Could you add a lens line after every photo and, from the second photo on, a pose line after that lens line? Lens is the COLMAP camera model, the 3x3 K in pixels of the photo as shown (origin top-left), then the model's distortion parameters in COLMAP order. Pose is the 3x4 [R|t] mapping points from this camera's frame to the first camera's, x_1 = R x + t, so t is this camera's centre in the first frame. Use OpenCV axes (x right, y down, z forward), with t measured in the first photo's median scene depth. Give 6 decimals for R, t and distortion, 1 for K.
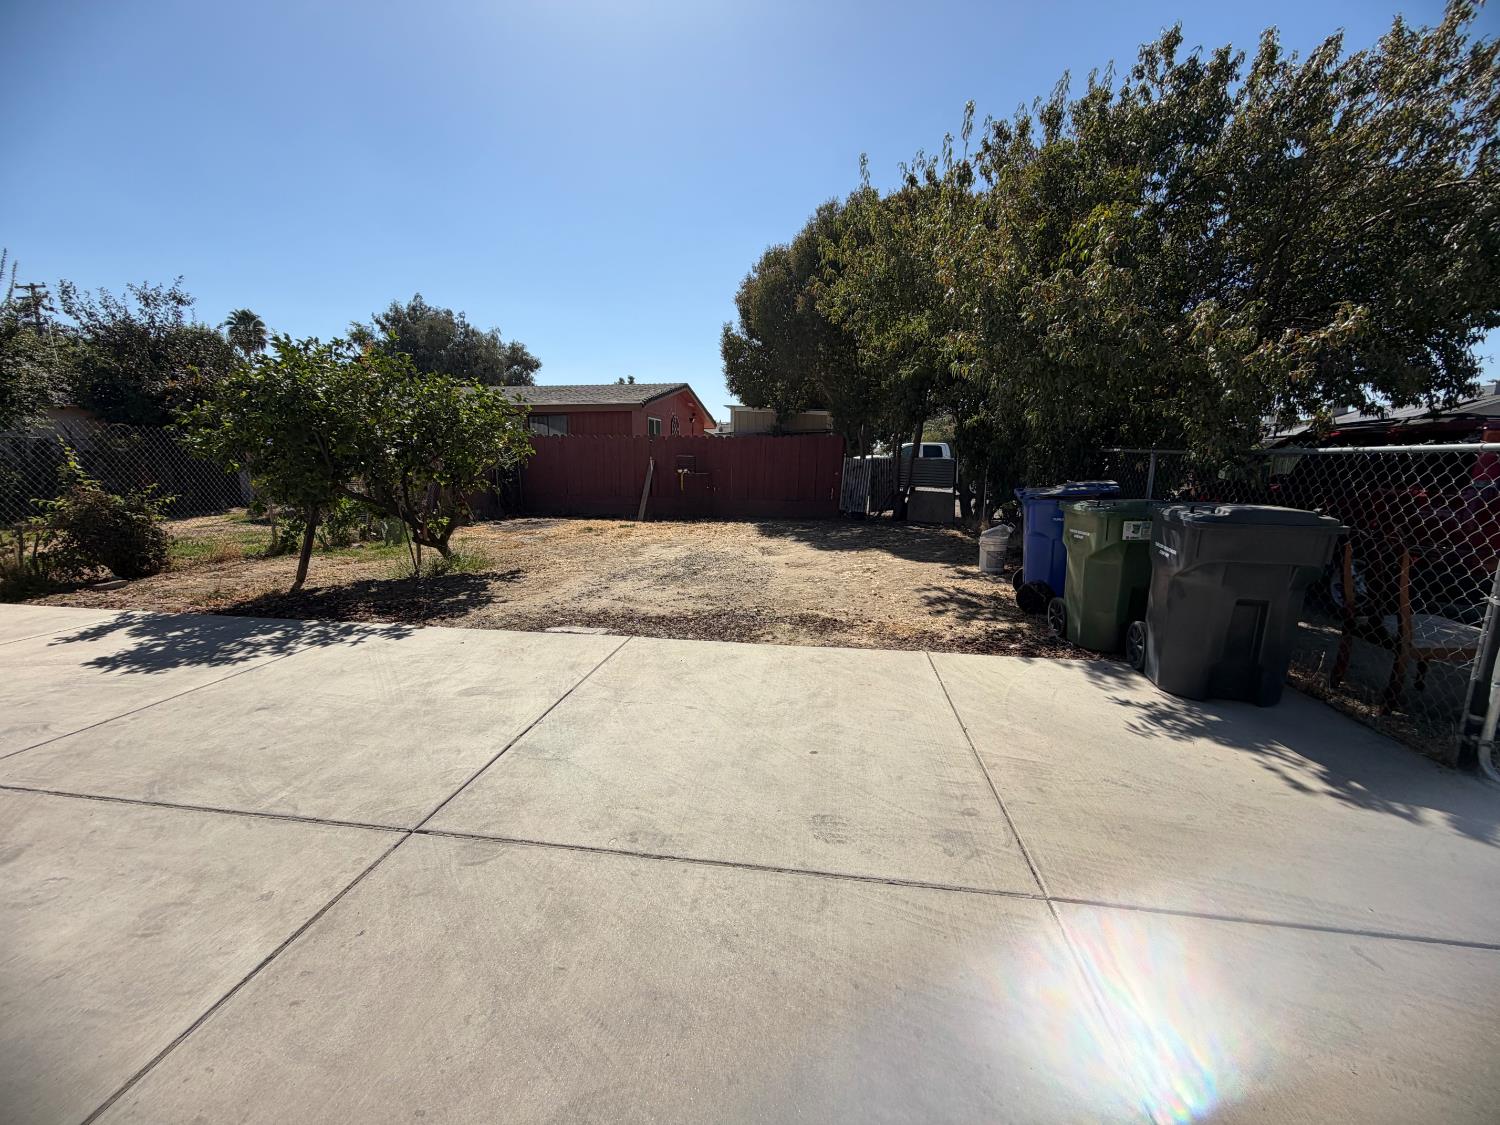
lens RADIAL K [[597.0, 0, 746.5], [0, 597.0, 560.9], [0, 0, 1]] dist [0.000257, -0.000305]
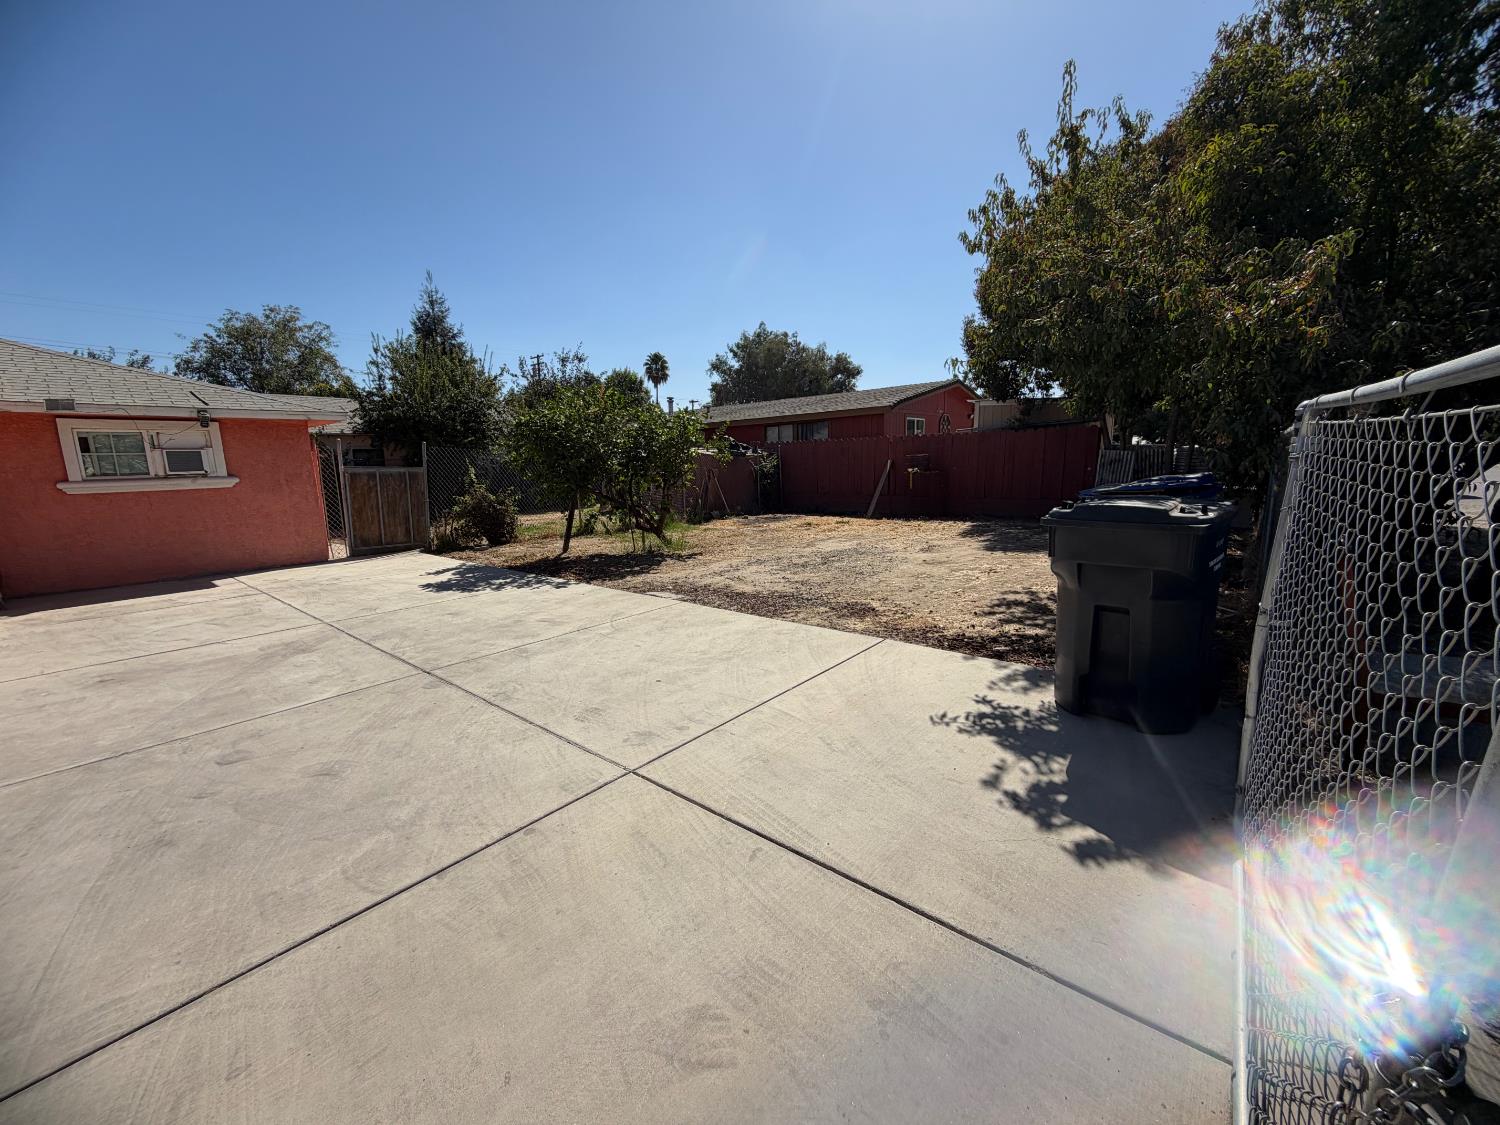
lens RADIAL K [[597.0, 0, 746.5], [0, 597.0, 560.9], [0, 0, 1]] dist [0.000257, -0.000305]
pose [[0.851176, 0.056515, -0.521829, 0.176450], [-0.056113, 0.998287, 0.016589, 0.002845], [0.521873, 0.015161, 0.852889, -0.010178]]
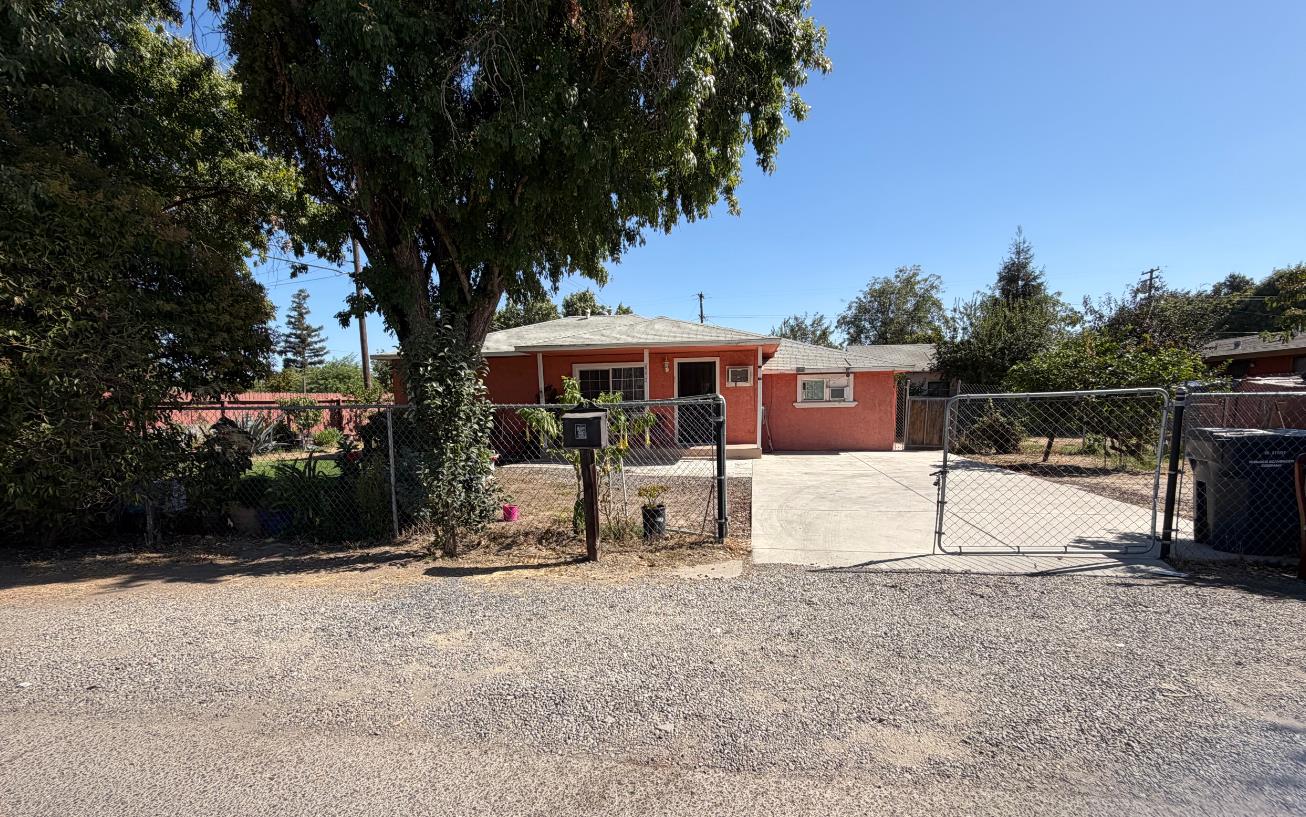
lens RADIAL K [[597.5, 0, 652.4], [0, 597.5, 463.7], [0, 0, 1]] dist [-0.001135, -0.000098]
pose [[-0.016169, 0.099136, -0.994943, 0.544256], [-0.154226, 0.982917, 0.100444, 0.018468], [0.987903, 0.155070, -0.000604, -0.124198]]
